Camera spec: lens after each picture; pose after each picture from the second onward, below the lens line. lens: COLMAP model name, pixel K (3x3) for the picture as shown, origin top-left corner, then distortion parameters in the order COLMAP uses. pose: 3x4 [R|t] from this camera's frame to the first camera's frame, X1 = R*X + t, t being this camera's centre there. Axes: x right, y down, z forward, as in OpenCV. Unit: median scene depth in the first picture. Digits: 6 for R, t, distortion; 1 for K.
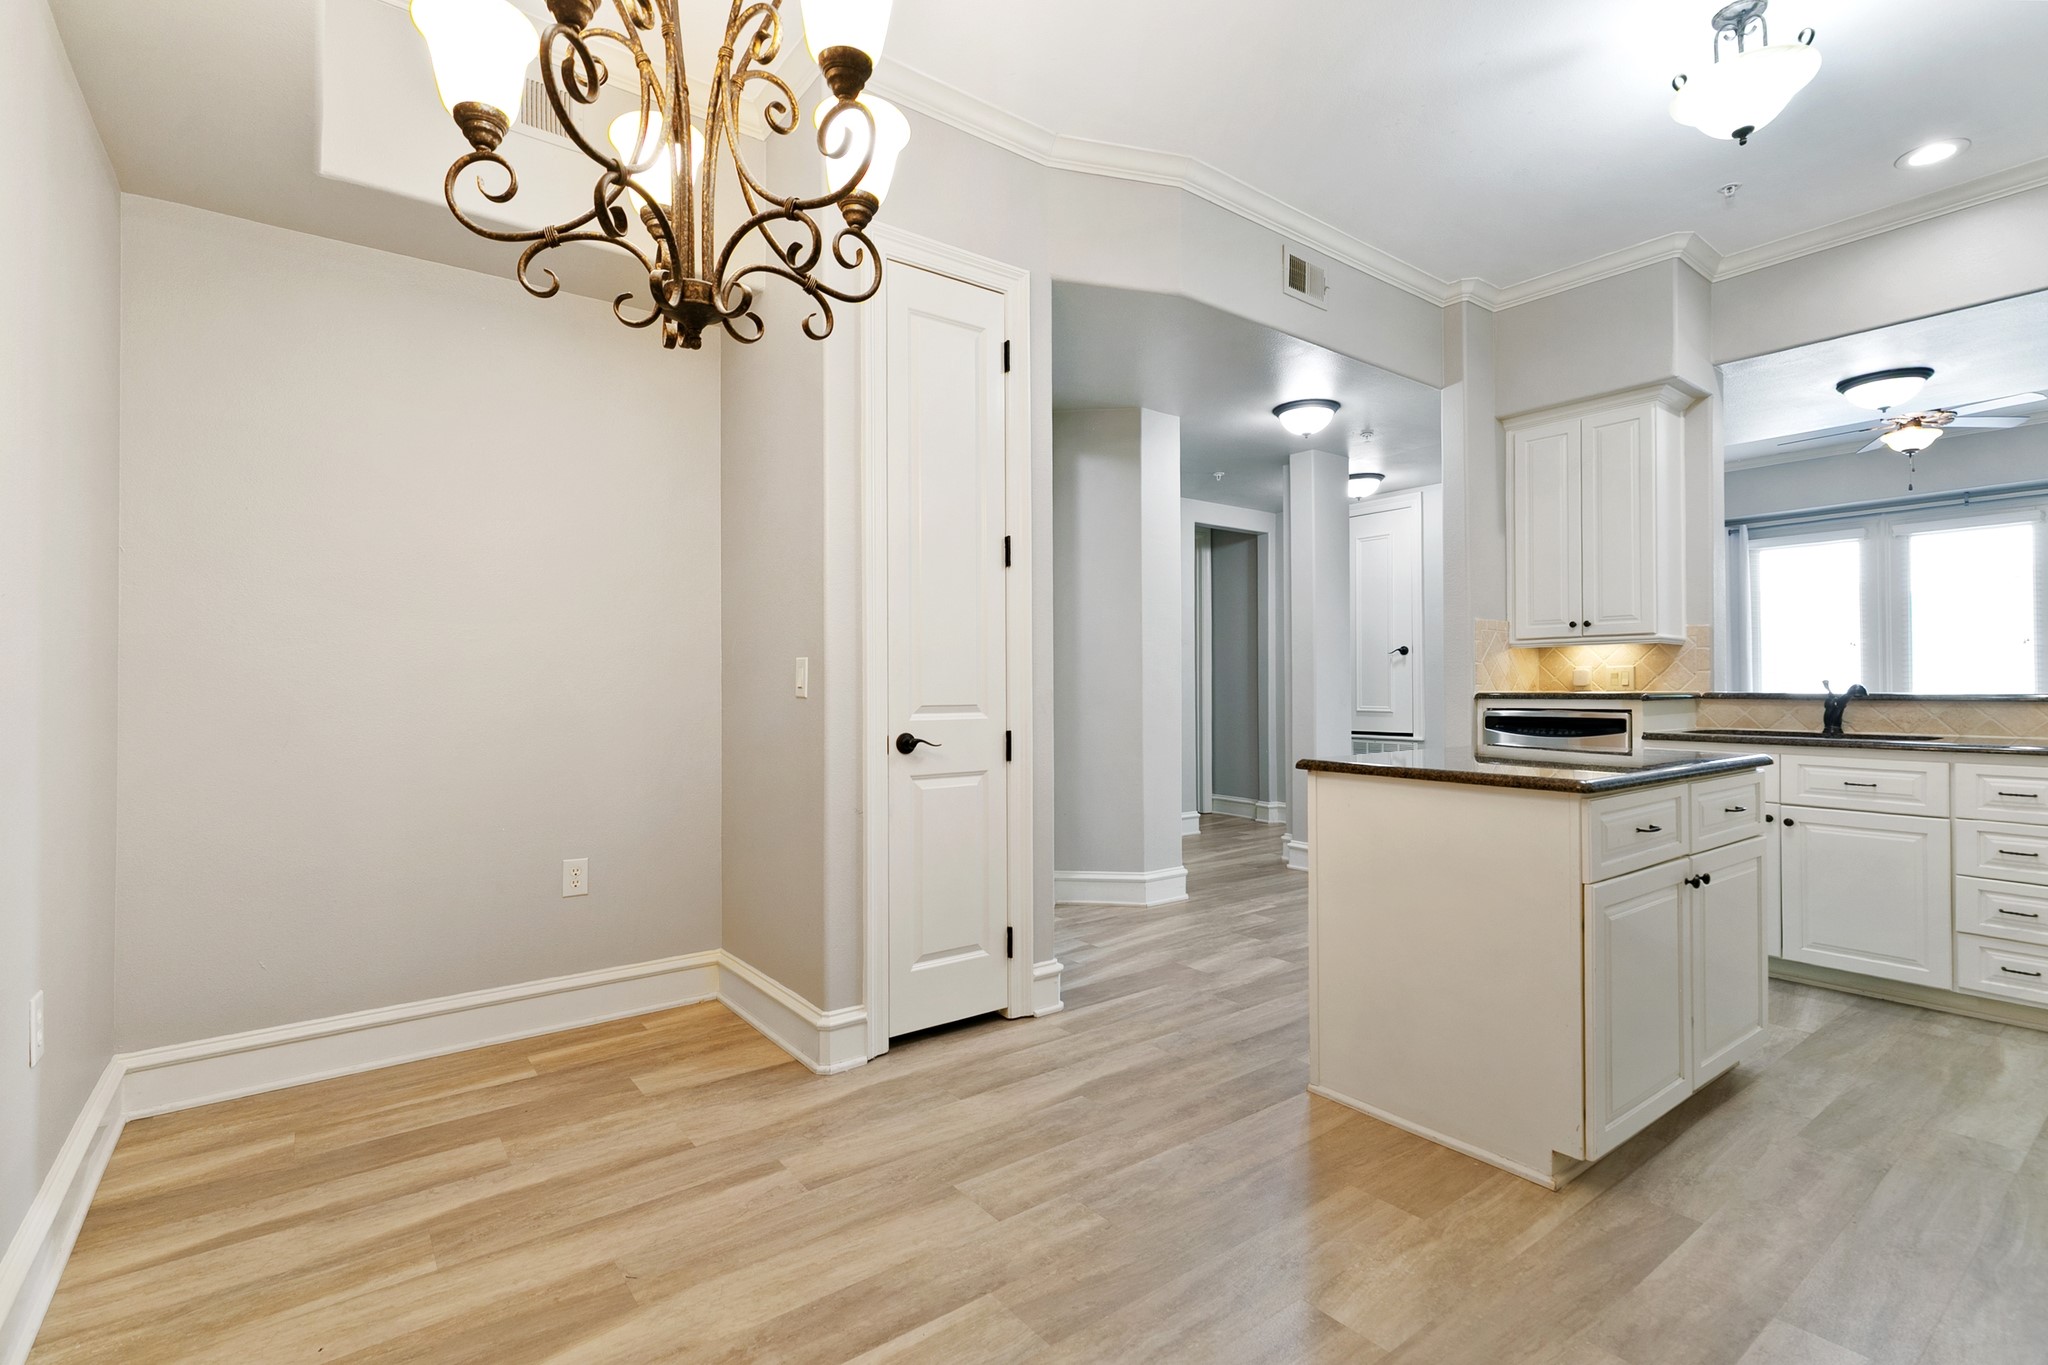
lens RADIAL K [[966.4, 0, 1024.0], [0, 966.4, 682.5], [0, 0, 1]] dist [0.001437, -0.000139]
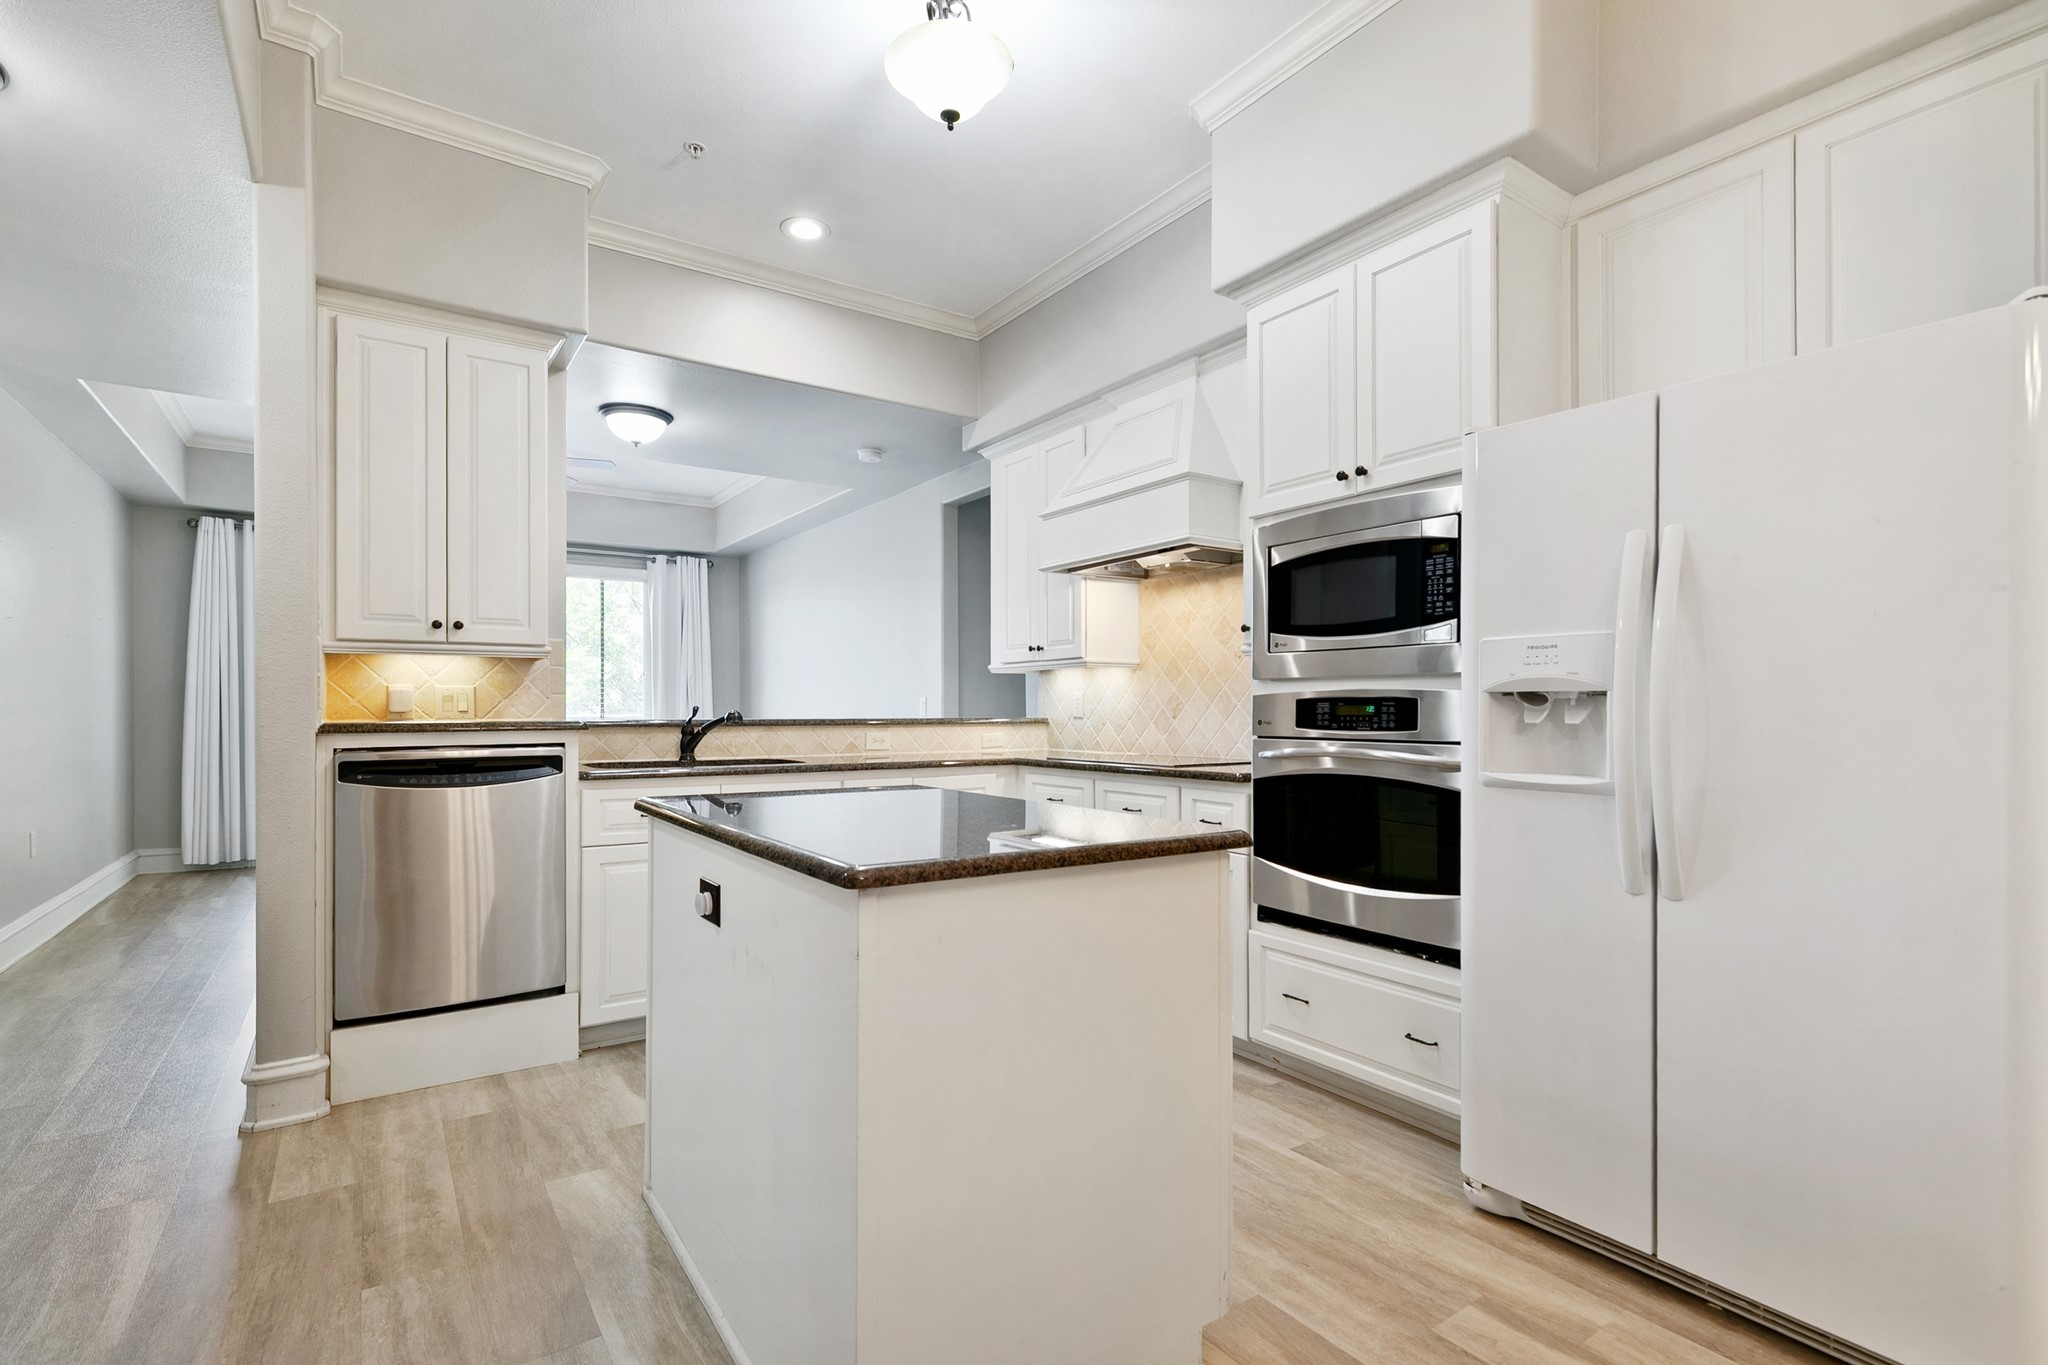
lens RADIAL K [[955.4, 0, 1013.6], [0, 955.4, 707.3], [0, 0, 1]] dist [0.019222, 0.000116]
pose [[0.053052, 0.008654, 0.998554, -0.107809], [-0.002532, 0.999960, -0.008532, 0.005138], [-0.998589, -0.002076, 0.053071, 0.552158]]
